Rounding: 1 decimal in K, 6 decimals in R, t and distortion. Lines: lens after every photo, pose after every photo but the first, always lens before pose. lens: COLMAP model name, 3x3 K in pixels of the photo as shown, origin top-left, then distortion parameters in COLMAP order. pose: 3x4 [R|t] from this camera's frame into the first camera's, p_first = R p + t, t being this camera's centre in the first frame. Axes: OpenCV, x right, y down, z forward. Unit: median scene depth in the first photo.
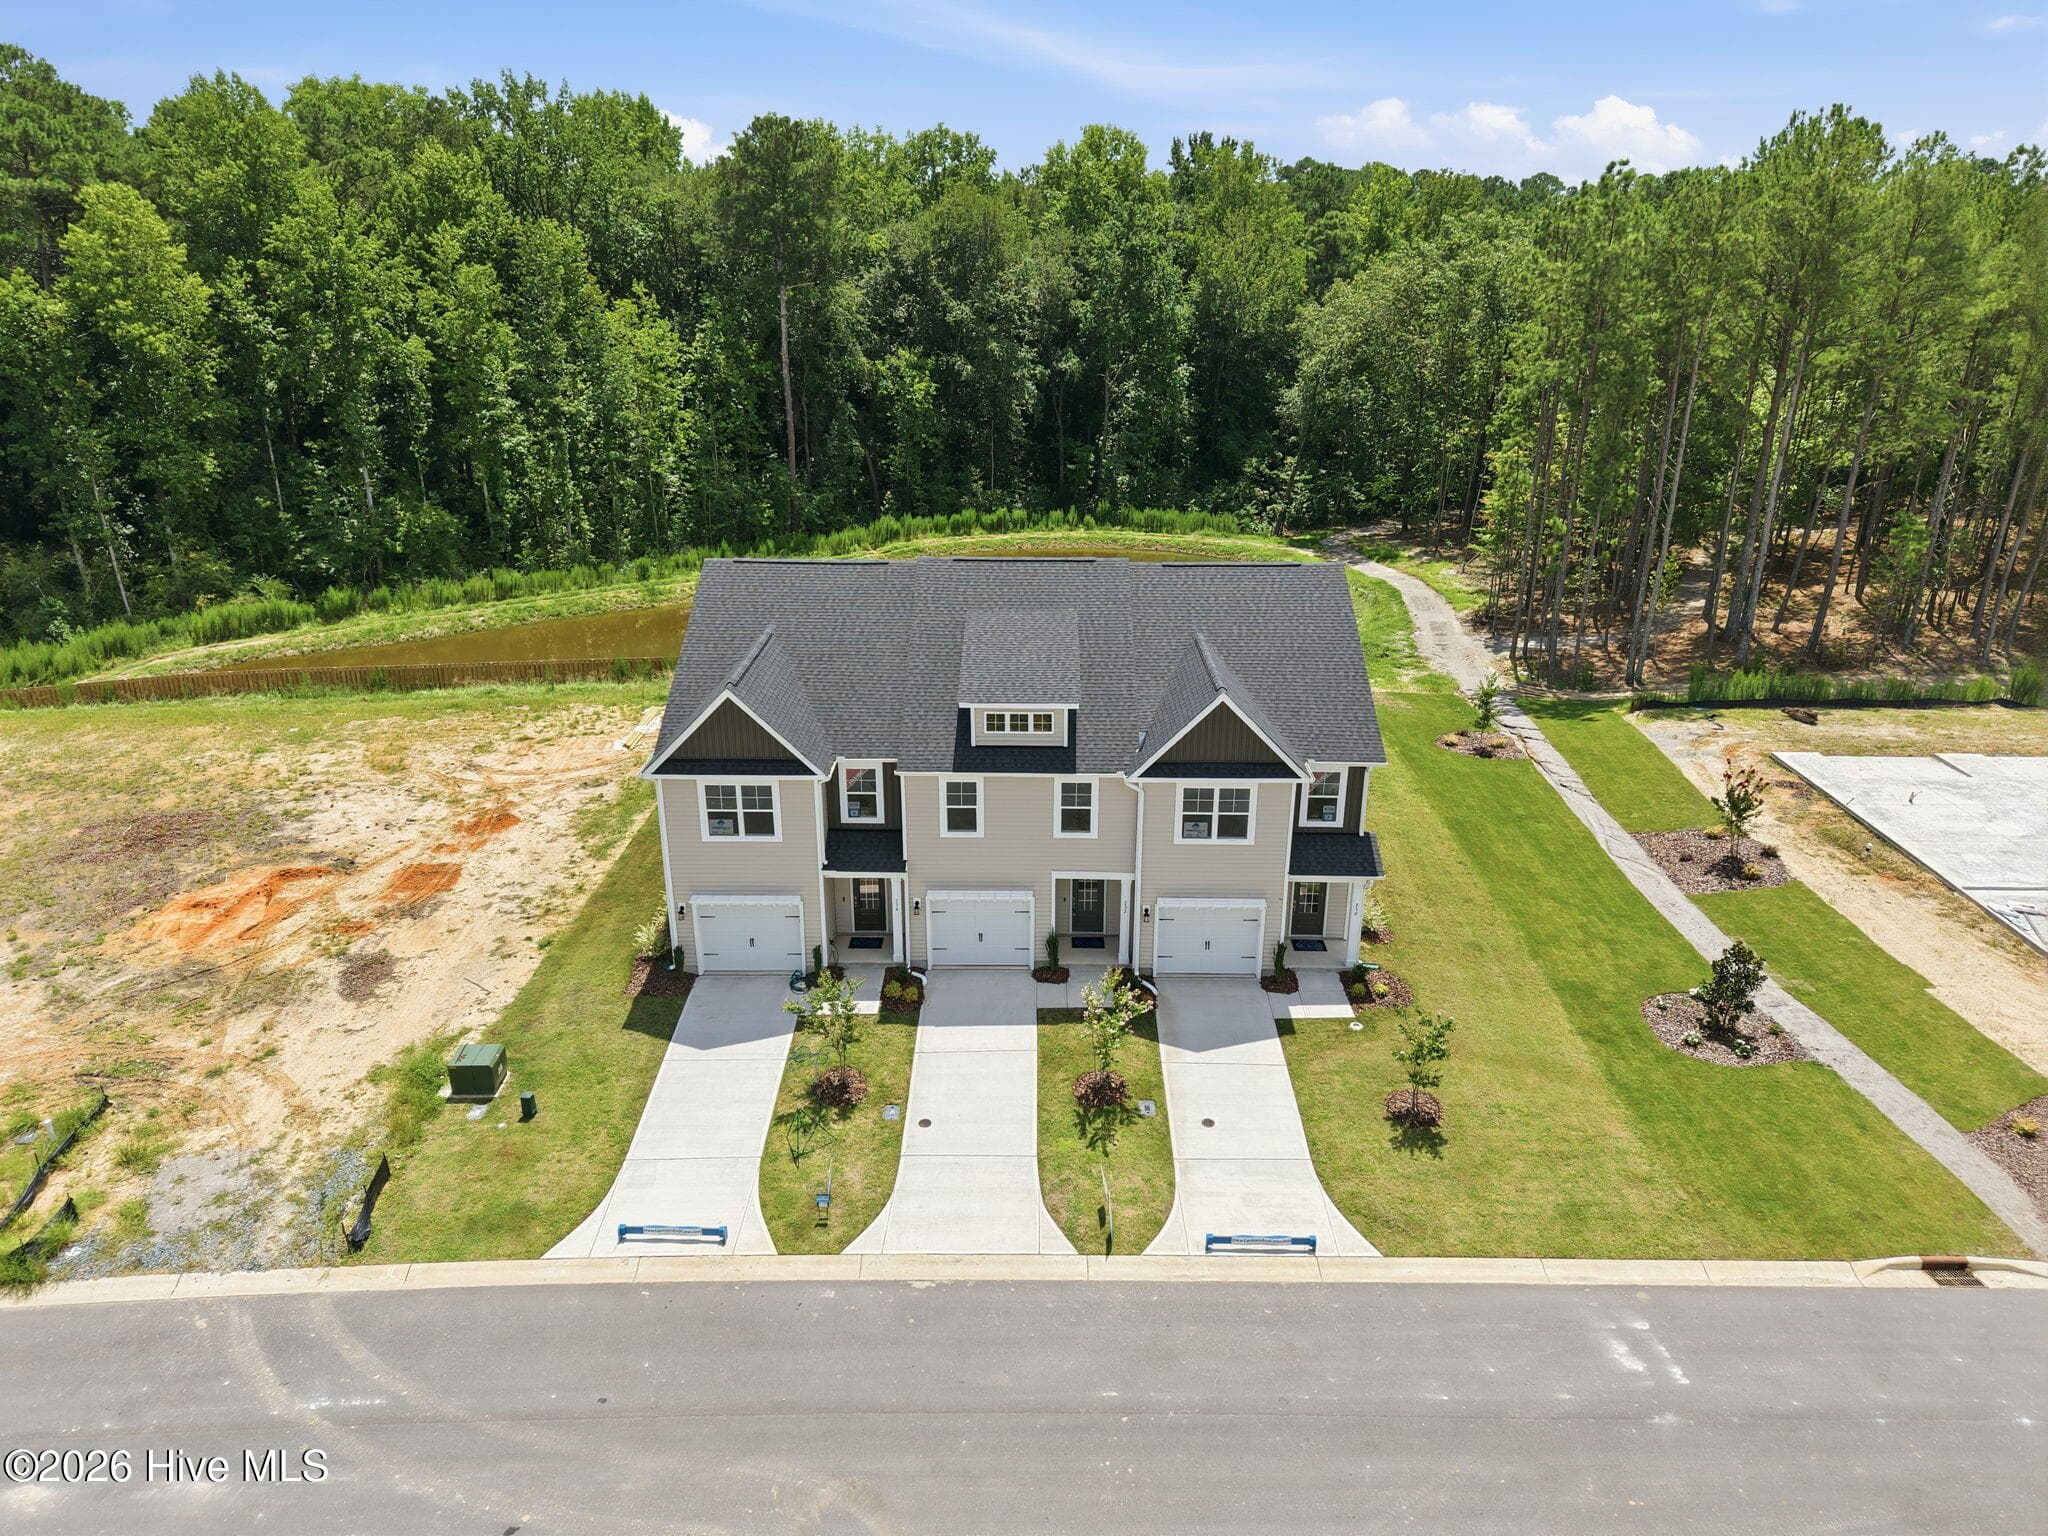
lens RADIAL K [[1379.2, 0, 1034.2], [0, 1379.2, 764.5], [0, 0, 1]] dist [0.028424, -0.001491]
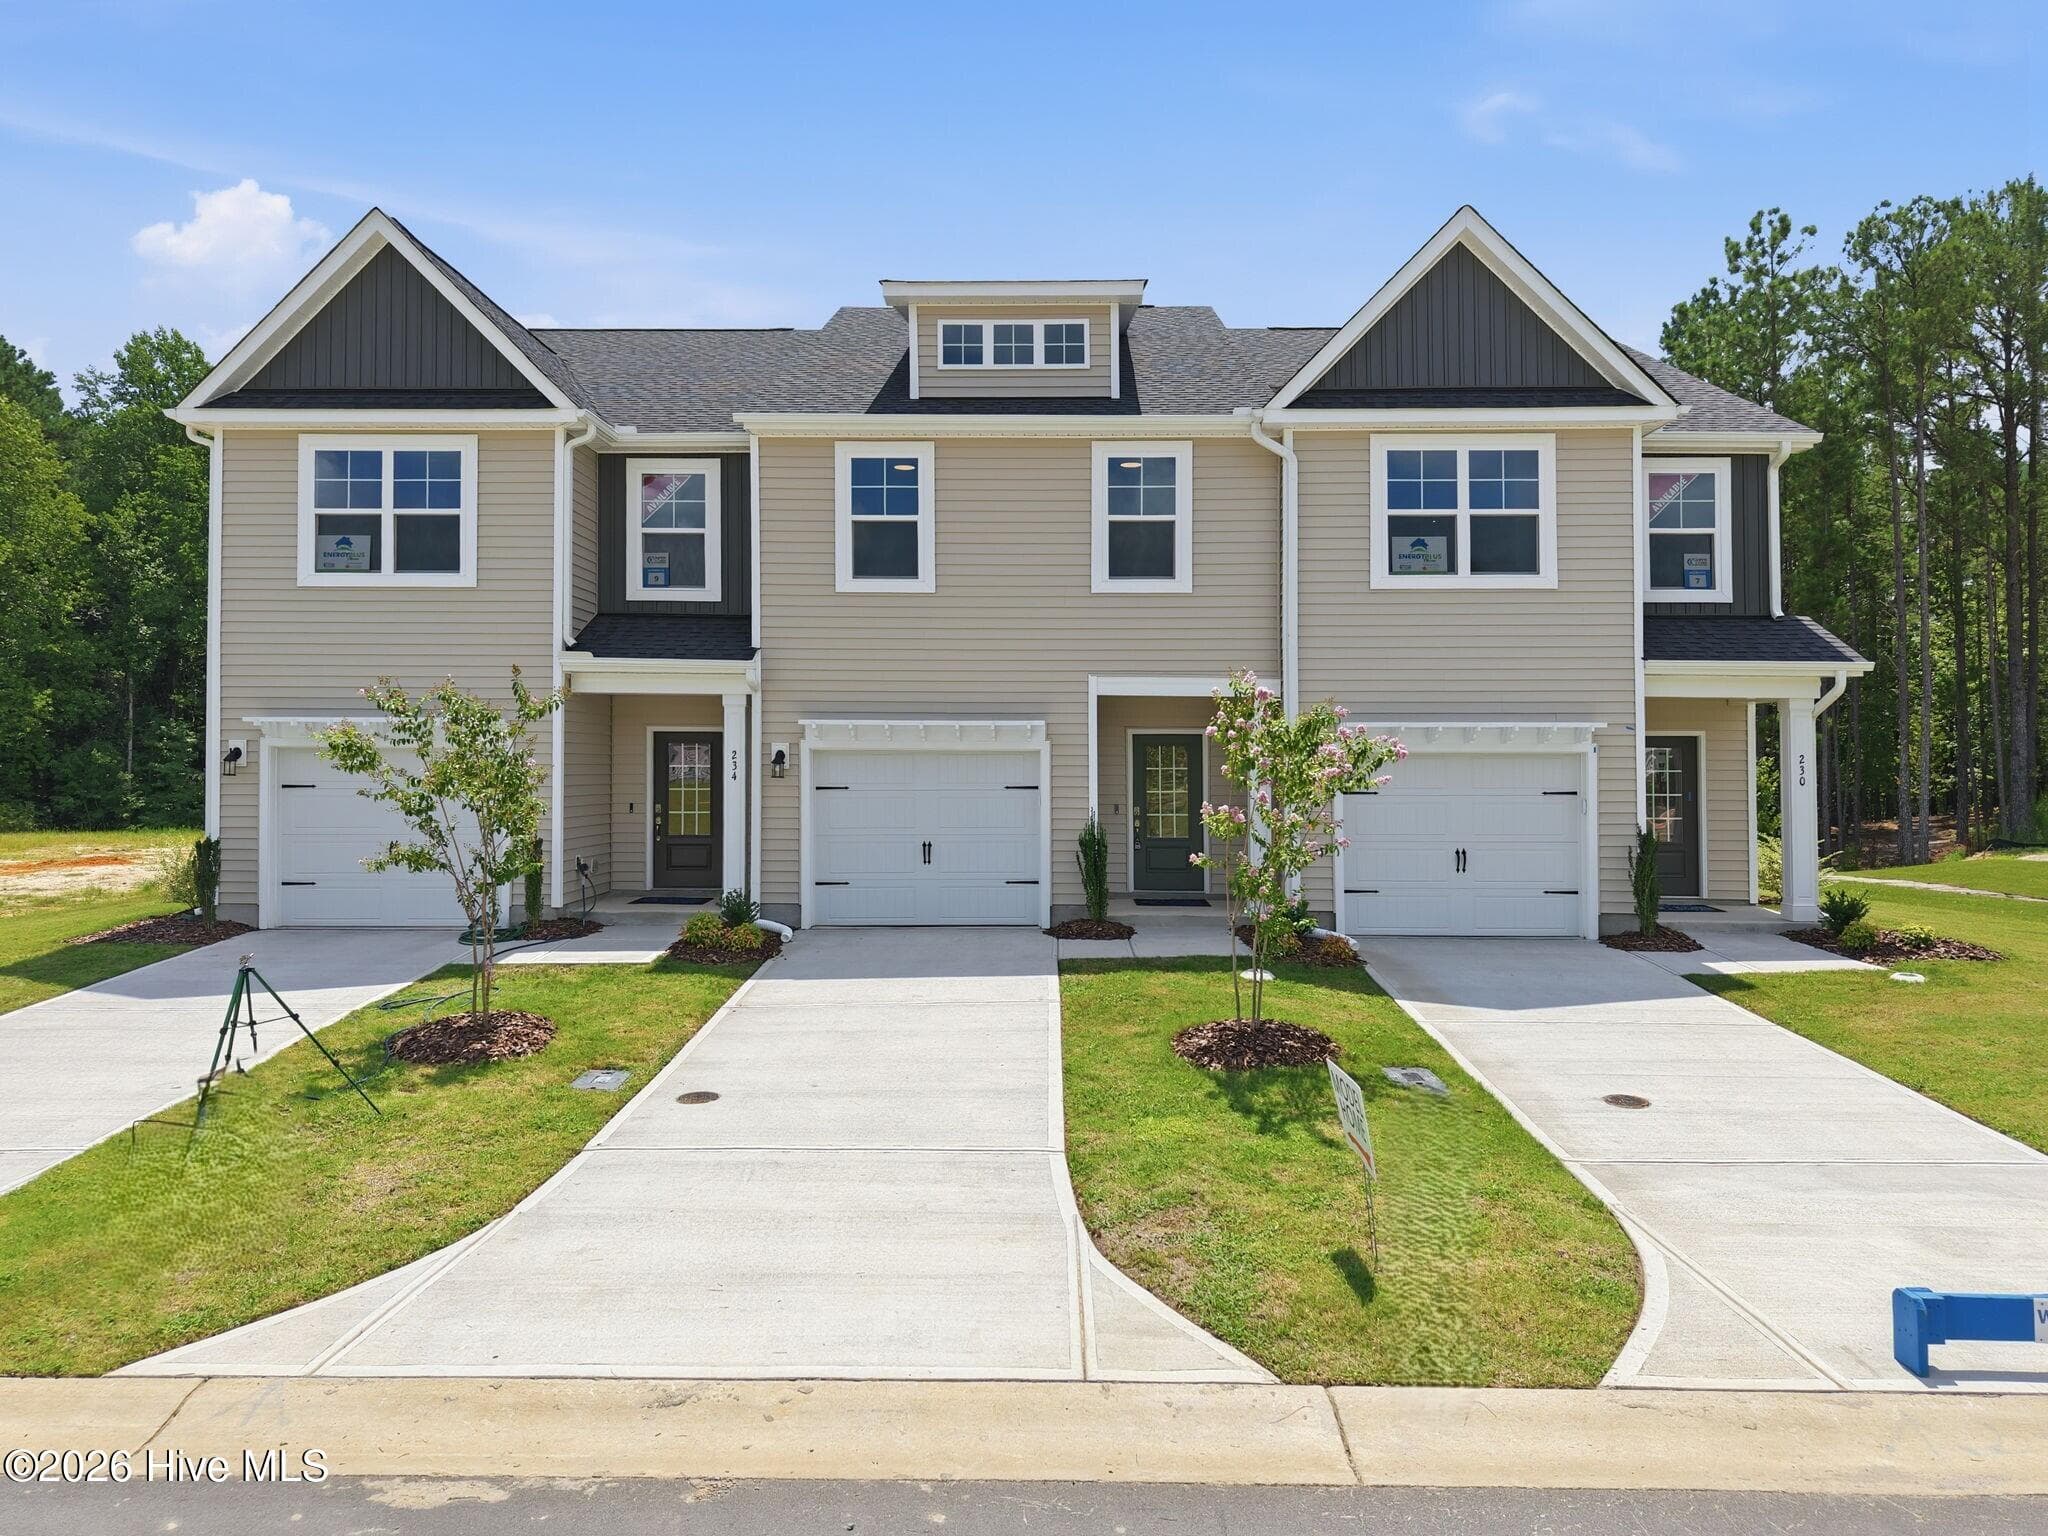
lens RADIAL K [[1378.3, 0, 1010.8], [0, 1378.3, 777.8], [0, 0, 1]] dist [0.022929, -0.028041]
pose [[0.999753, -0.000267, -0.022238, -0.001997], [-0.007793, 0.932315, -0.361563, 0.271279], [0.020829, 0.361647, 0.932082, 0.615243]]
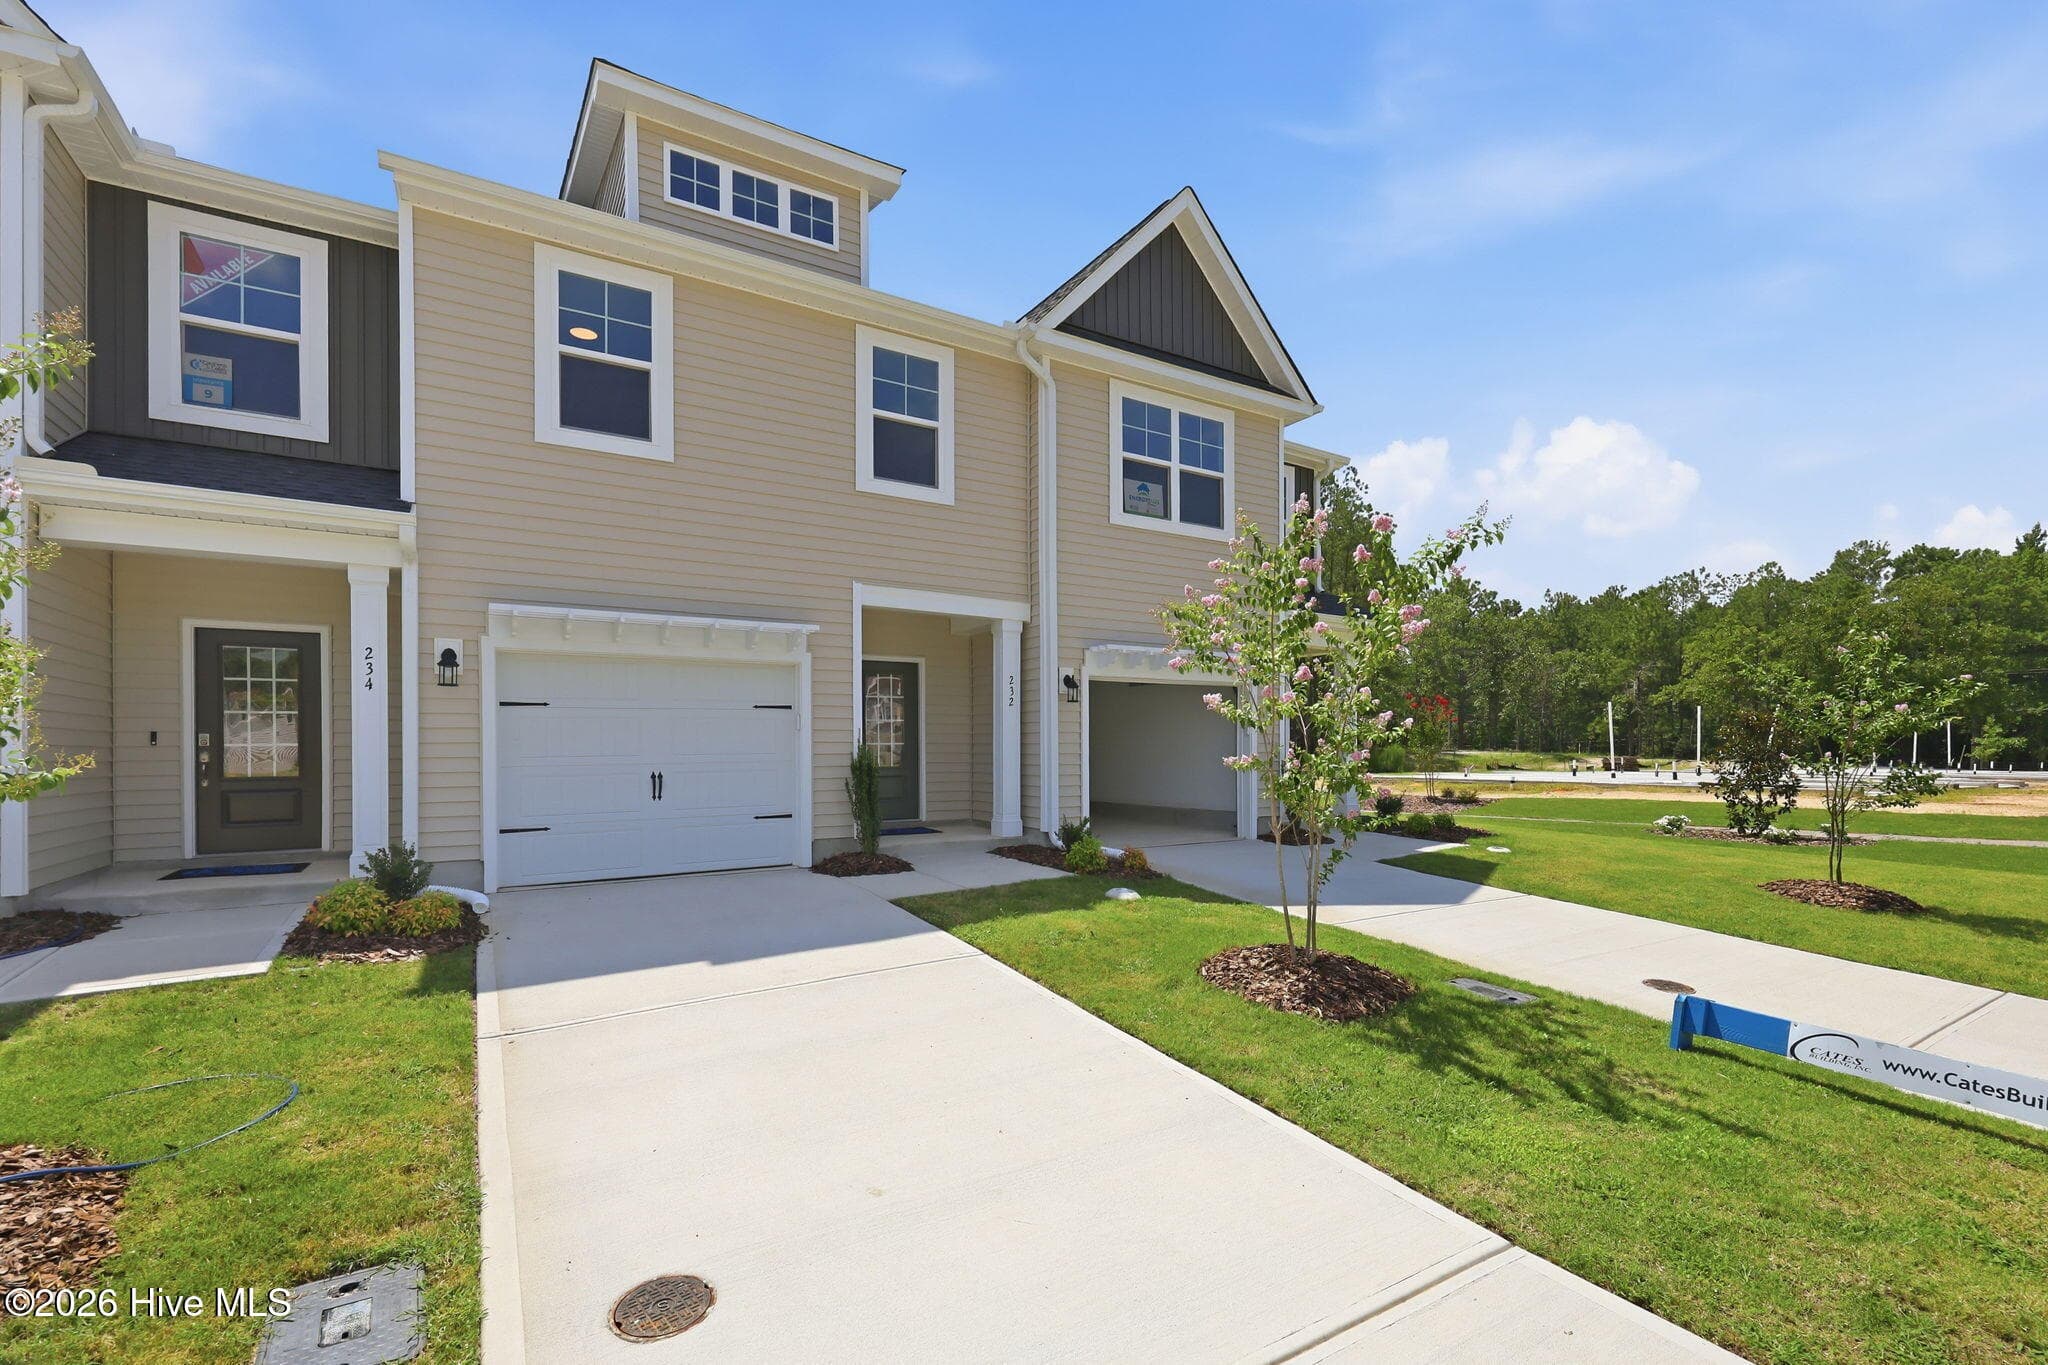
lens RADIAL K [[903.0, 0, 1035.0], [0, 903.0, 753.7], [0, 0, 1]] dist [-0.006559, 0.001432]
pose [[0.846187, -0.011856, 0.532754, -0.083908], [0.203468, 0.931195, -0.302452, 0.217542], [-0.492511, 0.364330, 0.790377, 0.800976]]
